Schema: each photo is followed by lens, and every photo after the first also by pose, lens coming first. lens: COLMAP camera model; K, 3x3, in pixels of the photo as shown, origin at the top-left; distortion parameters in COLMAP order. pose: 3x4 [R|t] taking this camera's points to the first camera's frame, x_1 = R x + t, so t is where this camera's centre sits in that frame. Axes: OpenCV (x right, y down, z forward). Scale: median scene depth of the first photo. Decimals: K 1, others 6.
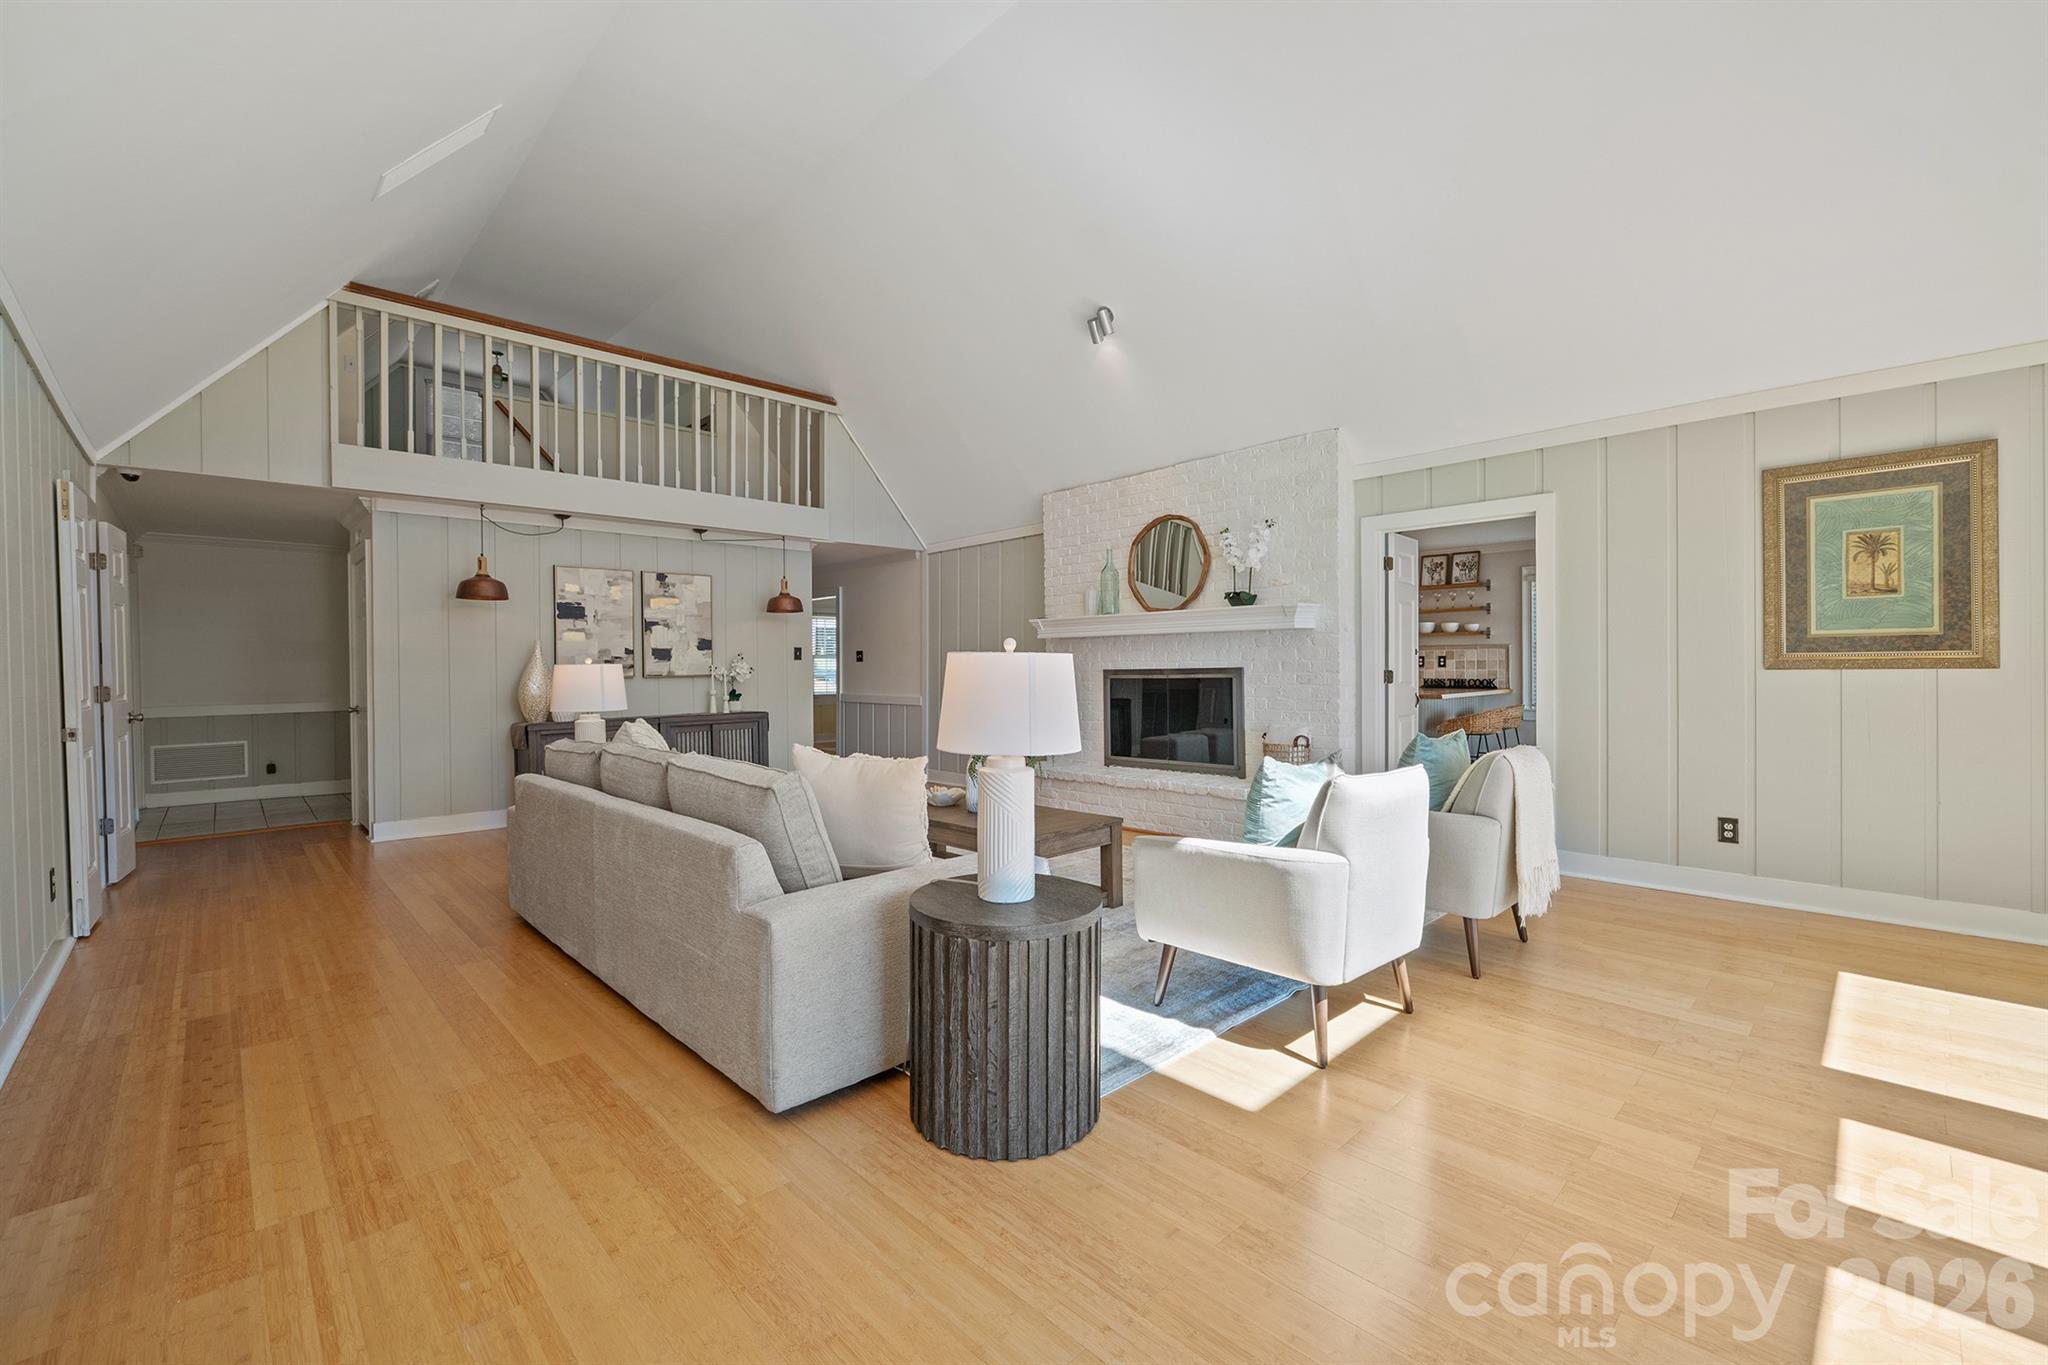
lens RADIAL K [[859.8, 0, 1022.7], [0, 859.8, 672.1], [0, 0, 1]] dist [-0.008676, -0.000753]
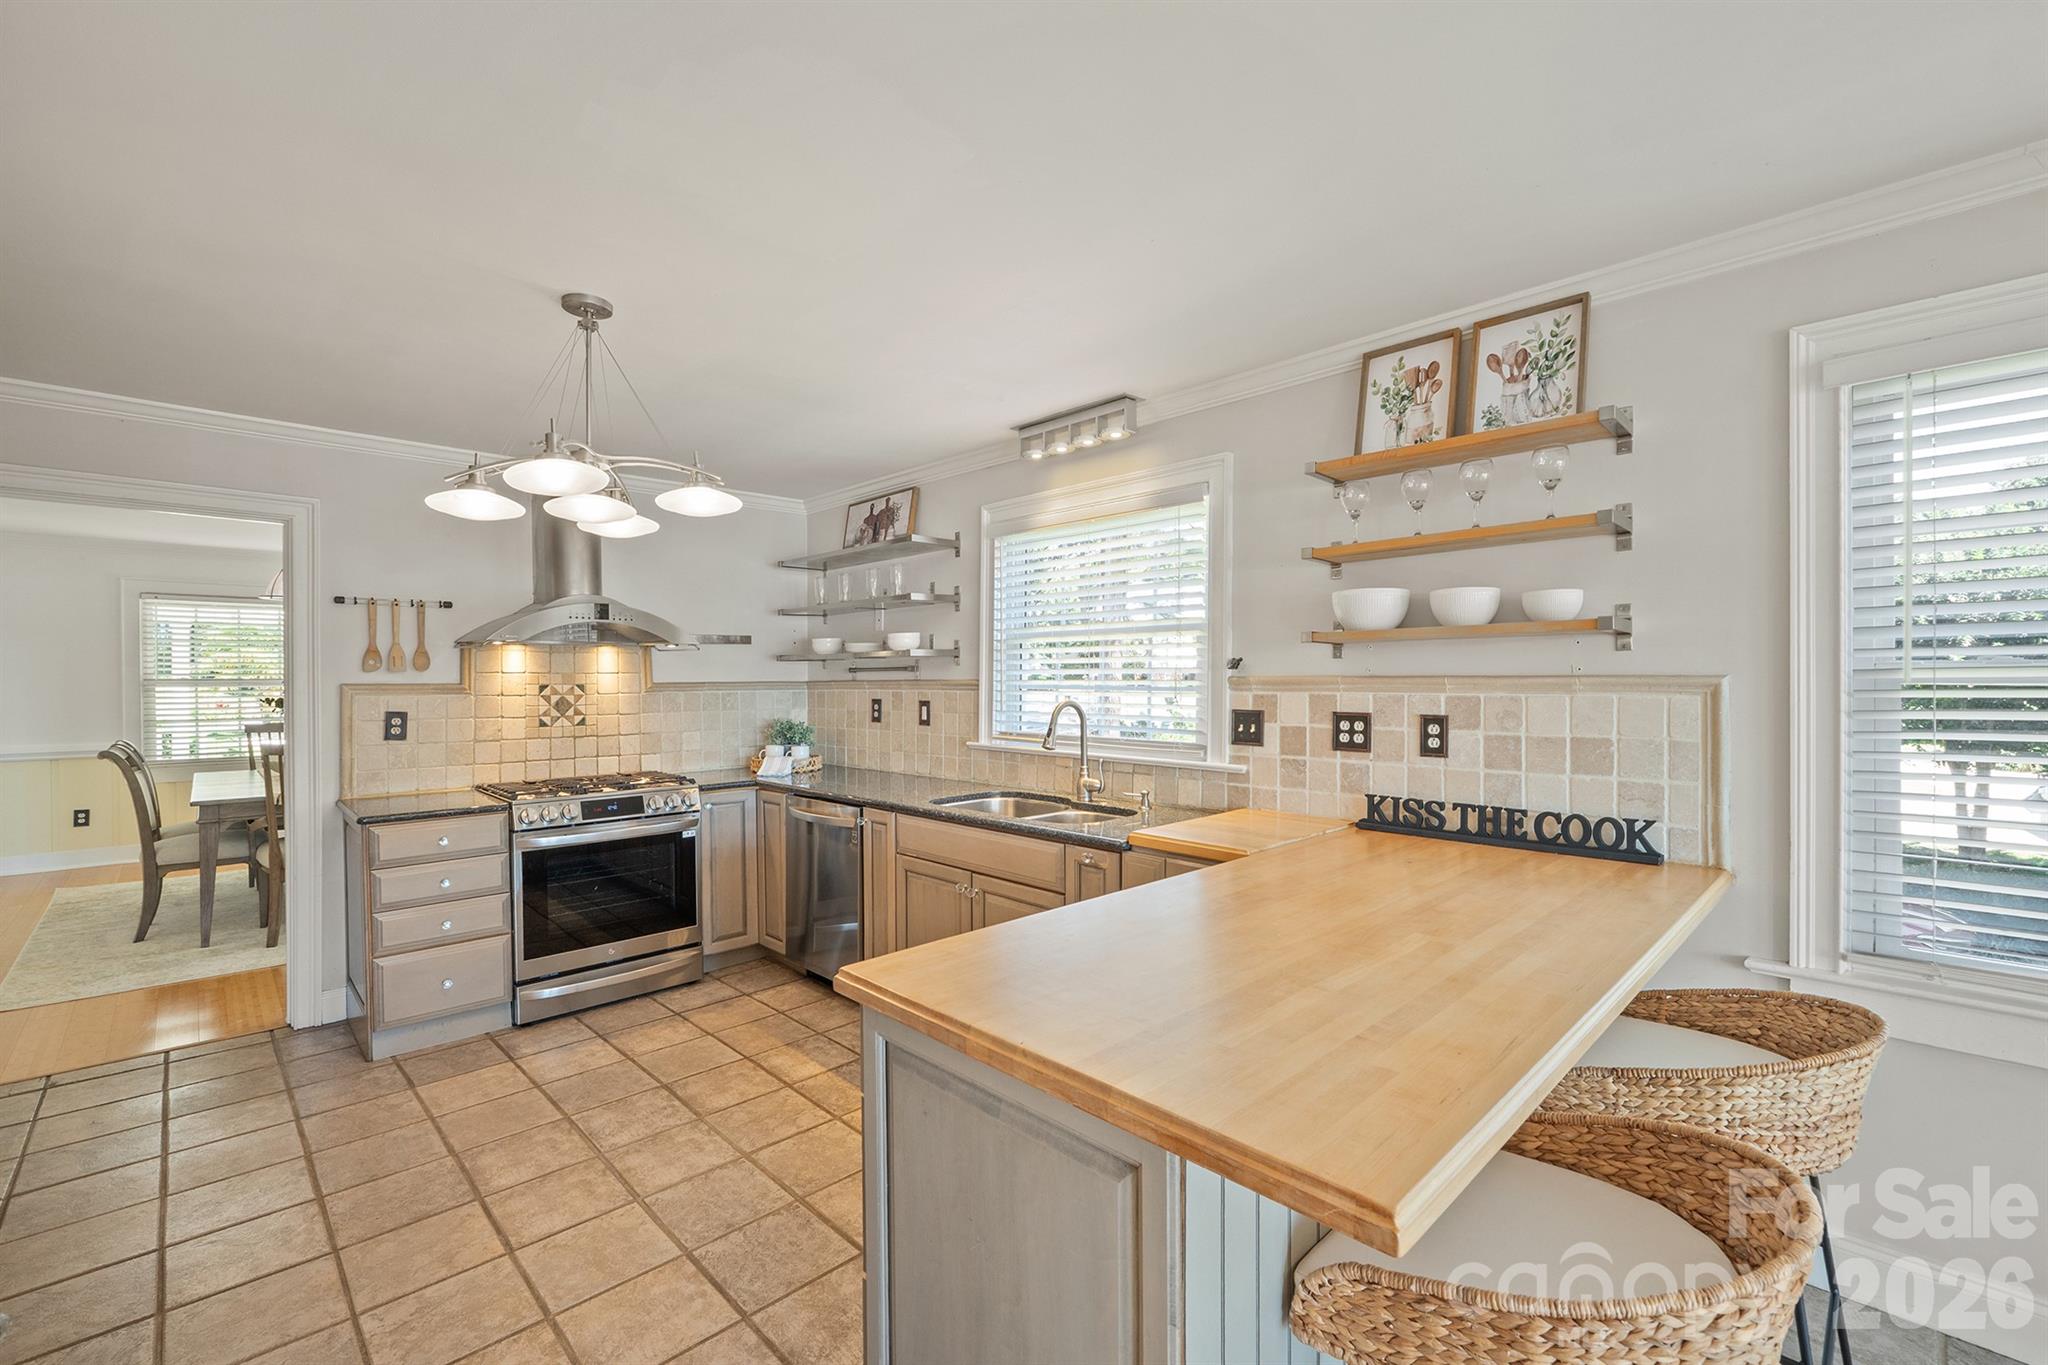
lens RADIAL K [[859.8, 0, 1037.2], [0, 859.8, 684.7], [0, 0, 1]] dist [-0.008676, -0.000753]
pose [[0.999865, 0.003872, 0.015969, 0.368112], [-0.003889, 0.999992, 0.001017, -0.028607], [-0.015965, -0.001079, 0.999872, 0.749236]]
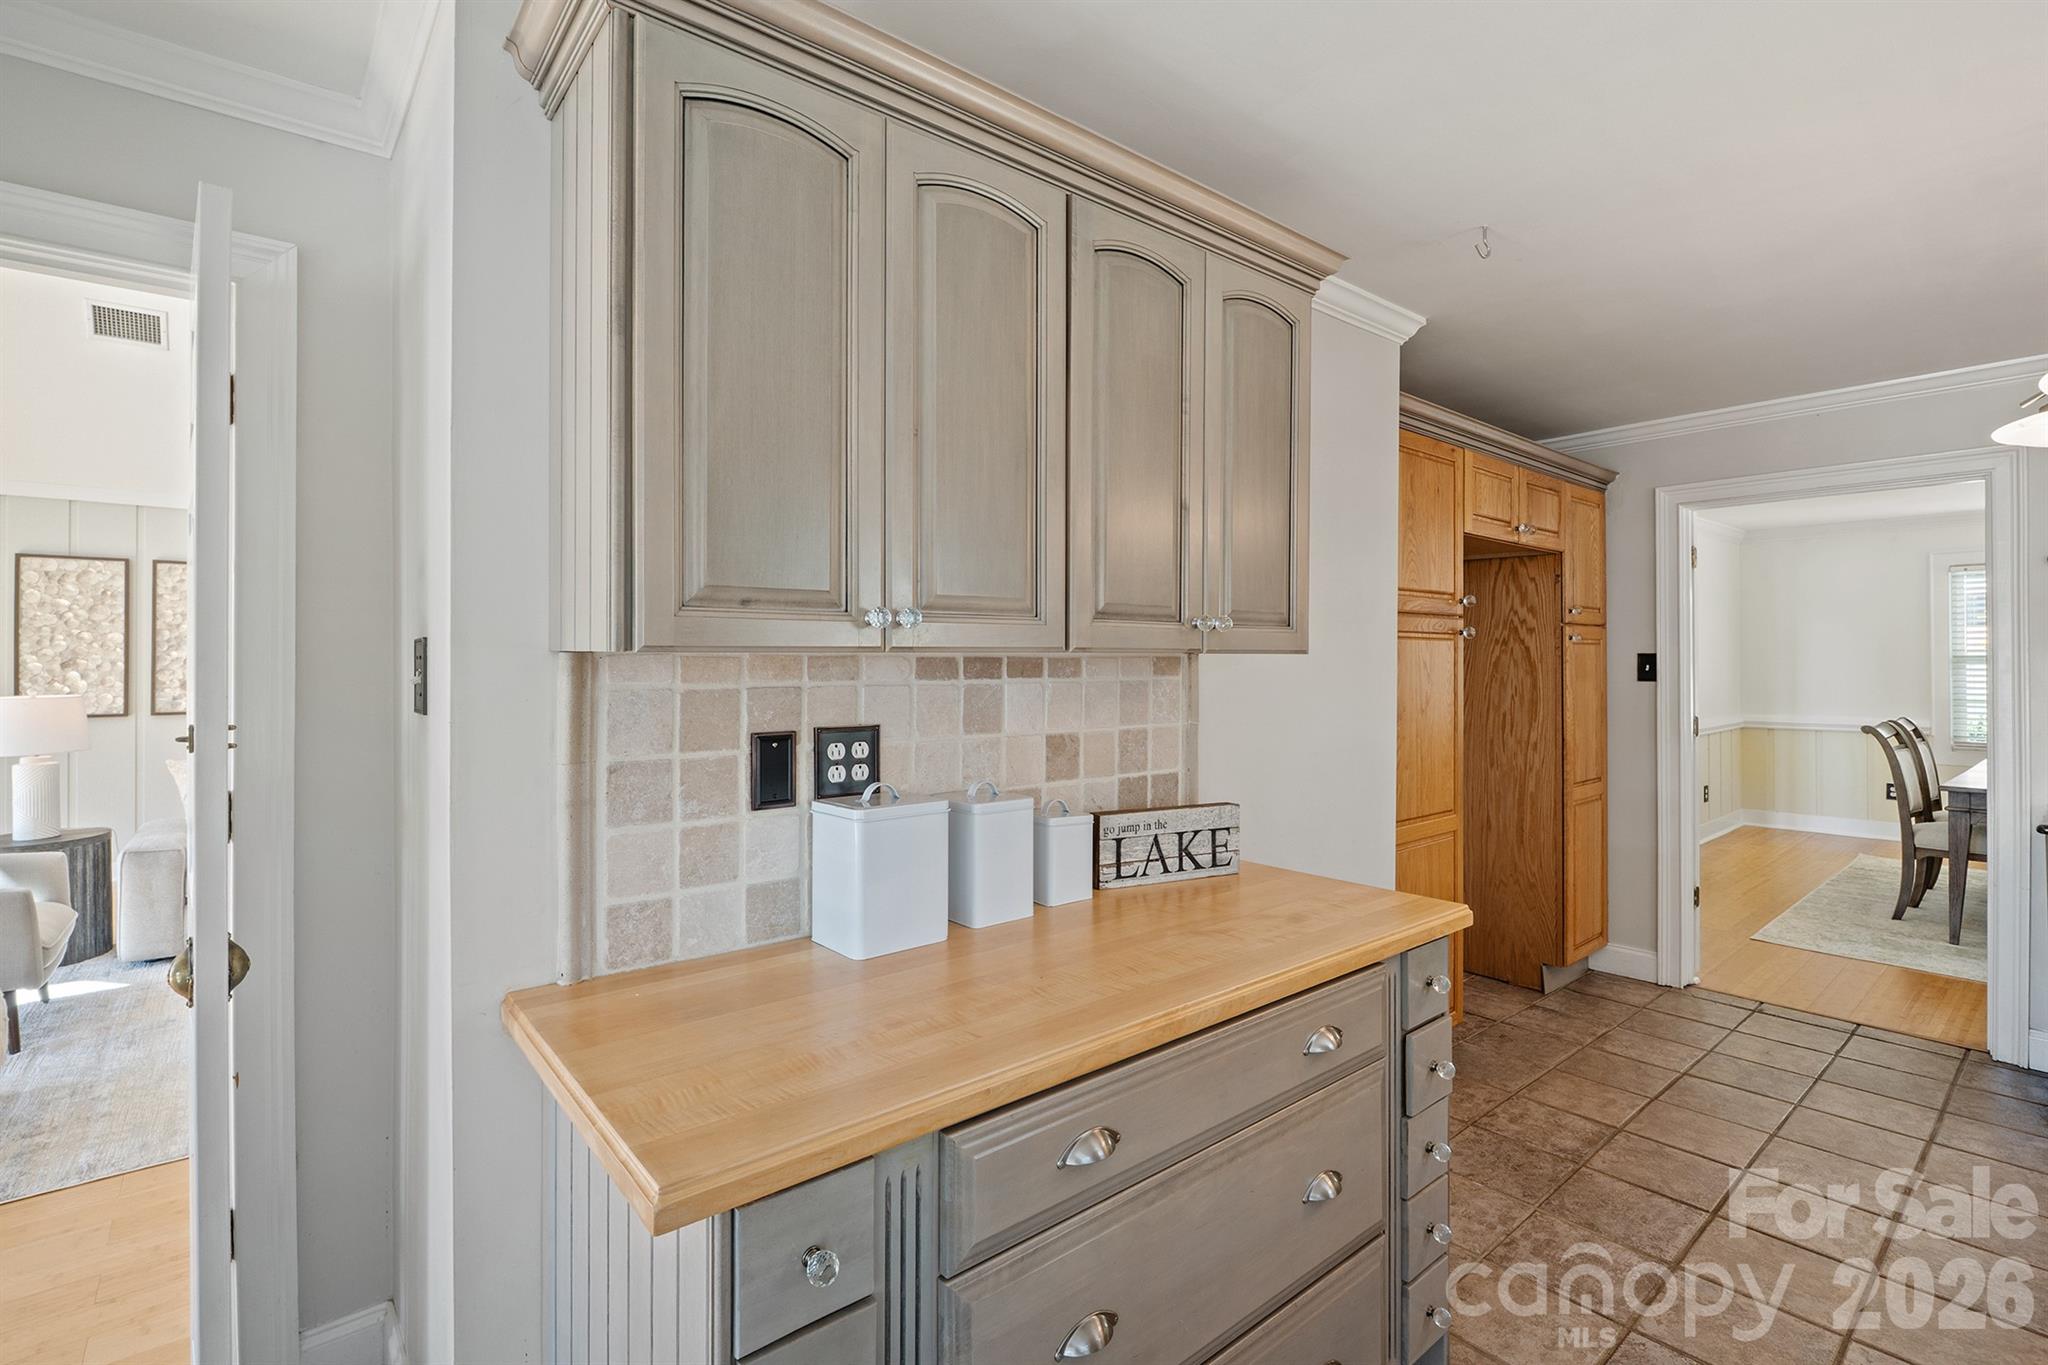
lens RADIAL K [[952.7, 0, 1032.5], [0, 952.7, 662.9], [0, 0, 1]] dist [-0.008202, -0.000059]
pose [[-0.068647, 0.005829, -0.997624, 0.428941], [0.000866, 0.999983, 0.005783, -0.029057], [0.997641, -0.000467, -0.068651, 0.786202]]
